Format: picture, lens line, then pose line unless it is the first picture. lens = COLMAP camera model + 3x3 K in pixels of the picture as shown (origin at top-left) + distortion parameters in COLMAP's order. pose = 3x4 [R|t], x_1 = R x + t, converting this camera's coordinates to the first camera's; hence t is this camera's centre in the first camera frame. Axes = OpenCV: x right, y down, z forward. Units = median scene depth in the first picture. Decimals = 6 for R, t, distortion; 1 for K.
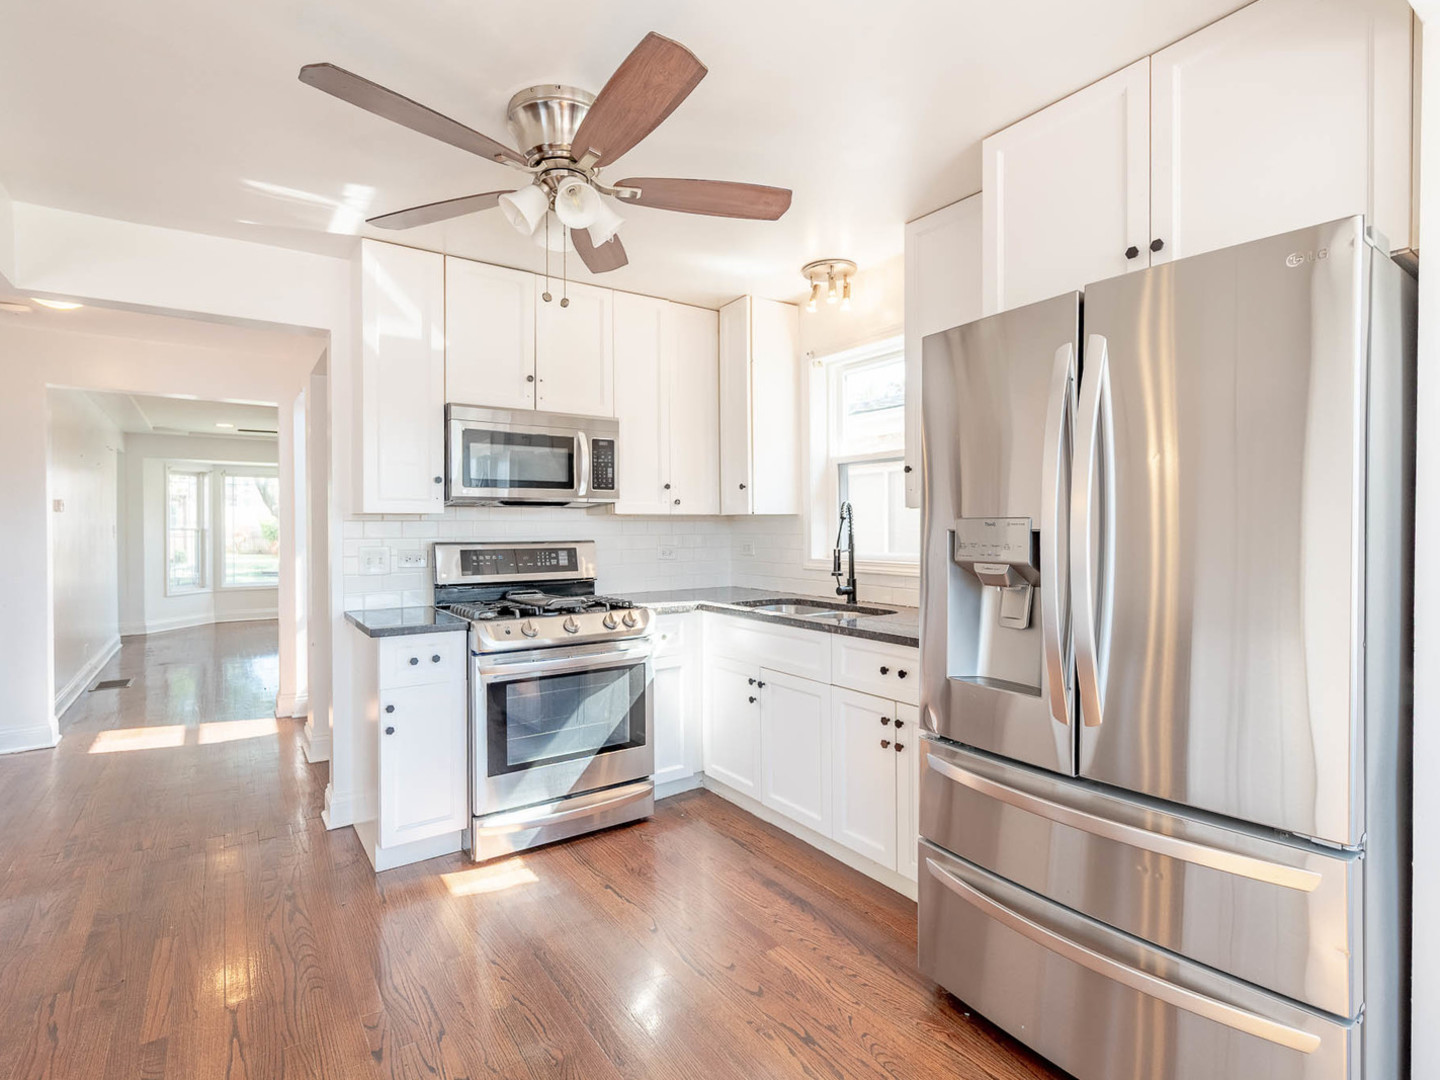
lens RADIAL K [[700.4, 0, 720.0], [0, 700.4, 540.0], [0, 0, 1]] dist [0.000024, -0.000327]
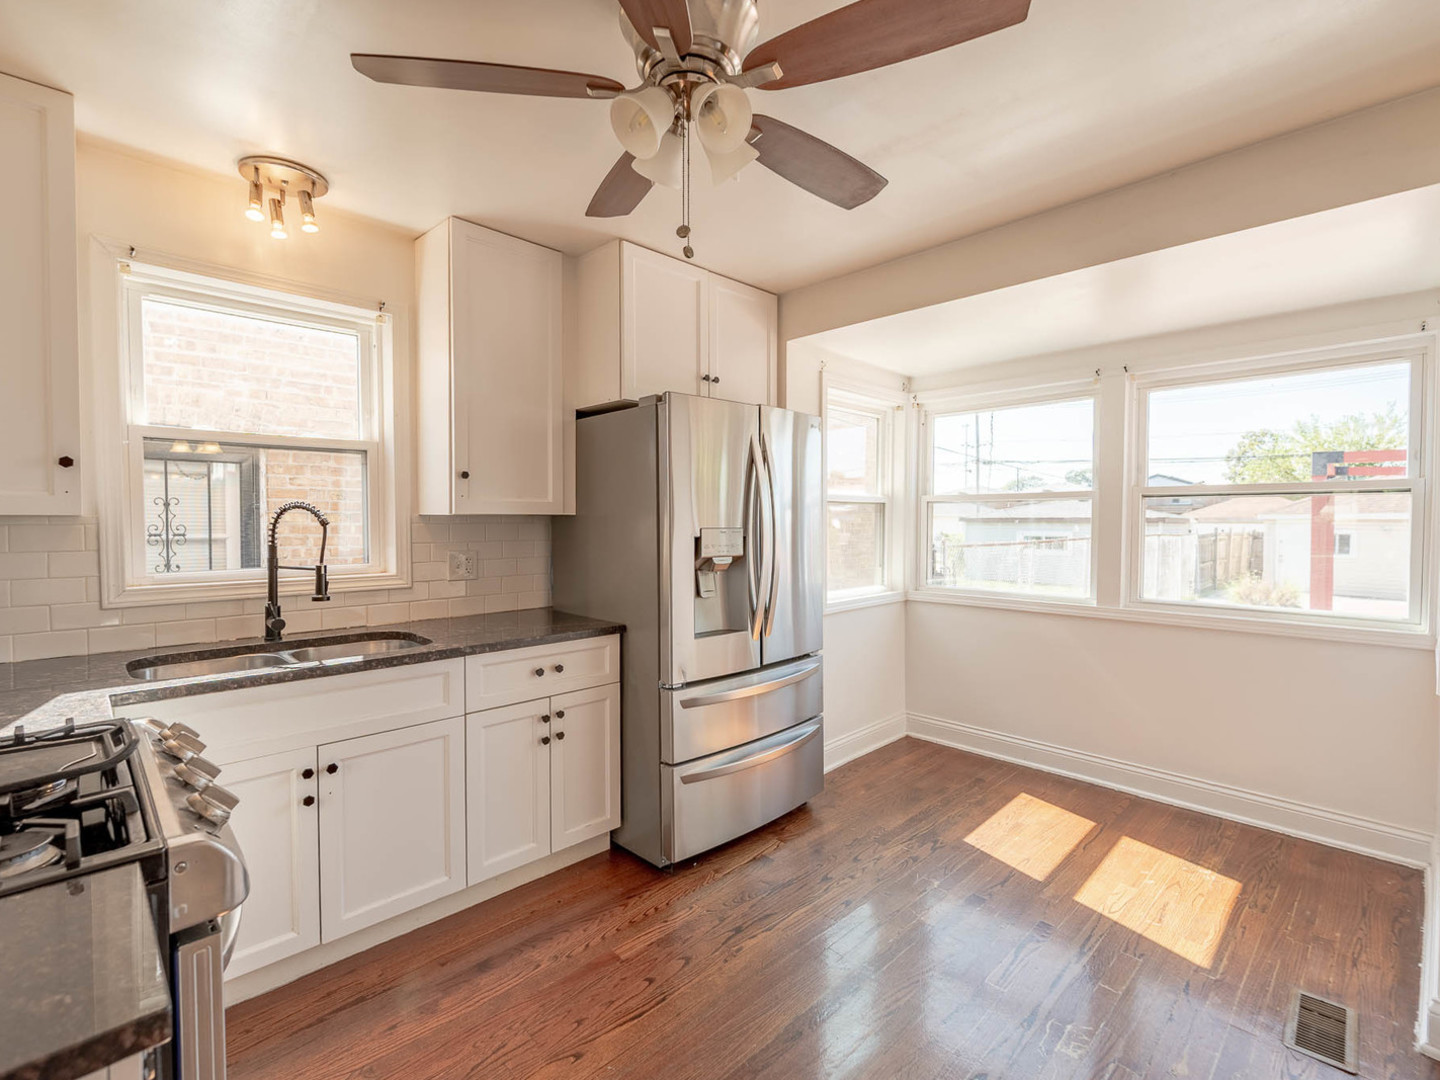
lens RADIAL K [[665.9, 0, 720.0], [0, 665.9, 540.0], [0, 0, 1]] dist [0.000136, 0.000473]
pose [[-0.160499, -0.029942, 0.986582, -0.830908], [0.016787, 0.999312, 0.033059, -0.041767], [-0.986893, 0.021868, -0.159886, 0.942679]]
